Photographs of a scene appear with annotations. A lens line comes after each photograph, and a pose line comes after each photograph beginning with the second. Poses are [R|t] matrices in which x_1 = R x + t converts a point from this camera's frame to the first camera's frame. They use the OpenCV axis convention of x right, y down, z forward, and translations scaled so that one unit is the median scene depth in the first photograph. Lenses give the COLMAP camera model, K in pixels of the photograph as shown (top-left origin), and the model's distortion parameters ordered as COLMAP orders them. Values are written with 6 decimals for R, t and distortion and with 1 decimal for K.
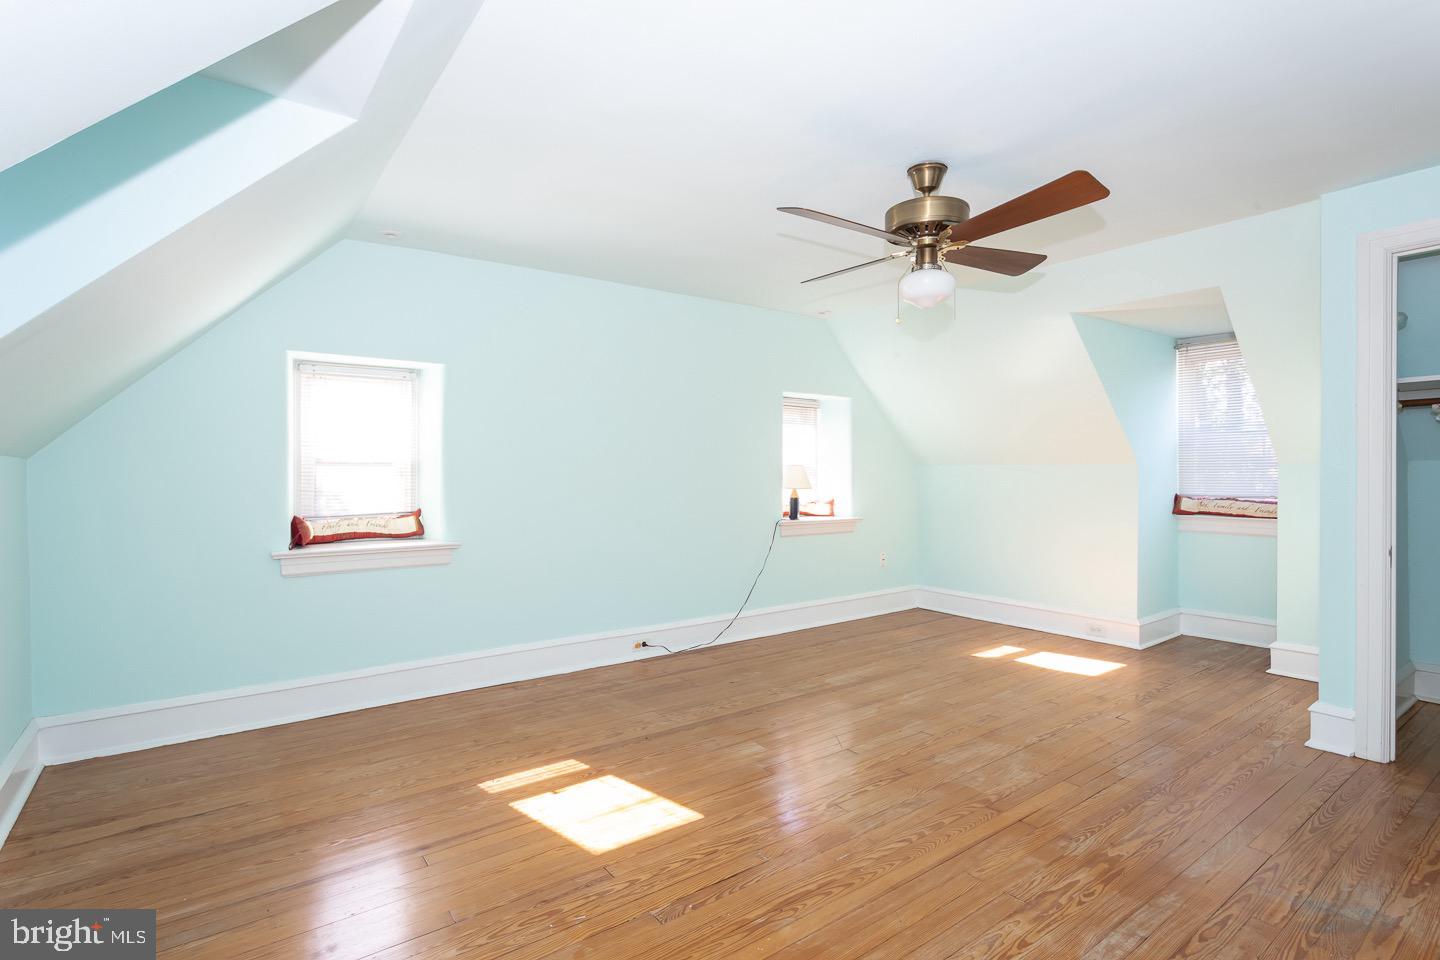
lens RADIAL K [[700.3, 0, 710.5], [0, 700.3, 473.7], [0, 0, 1]] dist [-0.013955, 0.003906]
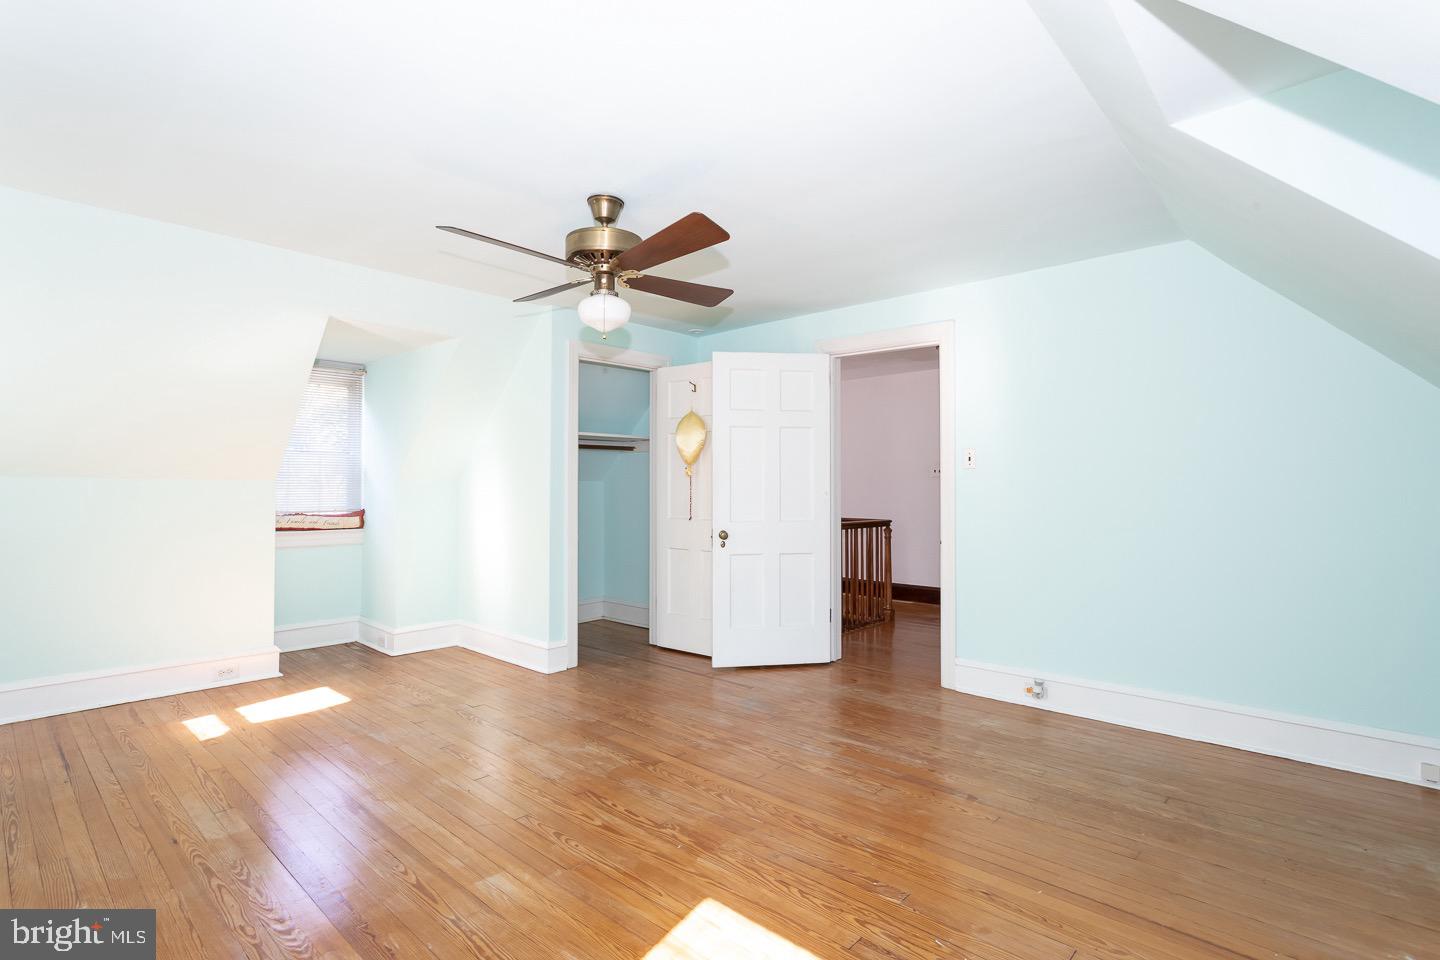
lens RADIAL K [[700.3, 0, 728.5], [0, 700.3, 478.7], [0, 0, 1]] dist [-0.013955, 0.003906]
pose [[-0.206747, 0.015956, 0.978264, -0.574875], [0.004289, 0.999872, -0.015402, 0.002276], [-0.978385, 0.001011, -0.206789, 0.788306]]
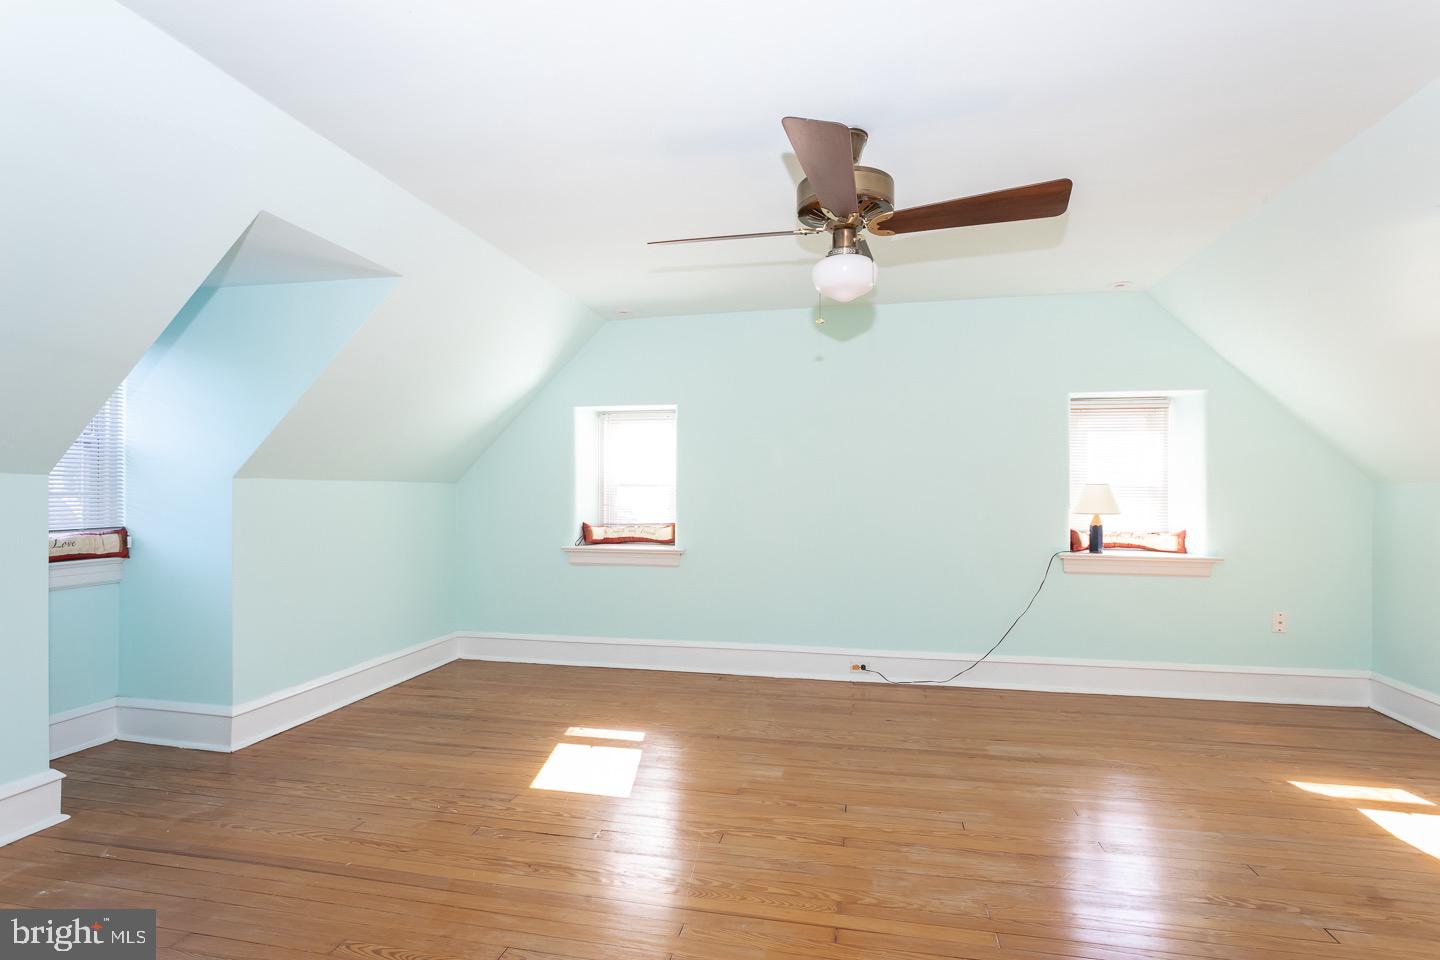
lens RADIAL K [[700.3, 0, 714.8], [0, 700.3, 488.5], [0, 0, 1]] dist [-0.013955, 0.003906]
pose [[0.665751, -0.001291, -0.746173, 0.640137], [-0.003337, 0.999983, -0.004707, -0.002955], [0.746167, 0.005624, 0.665735, 0.240723]]
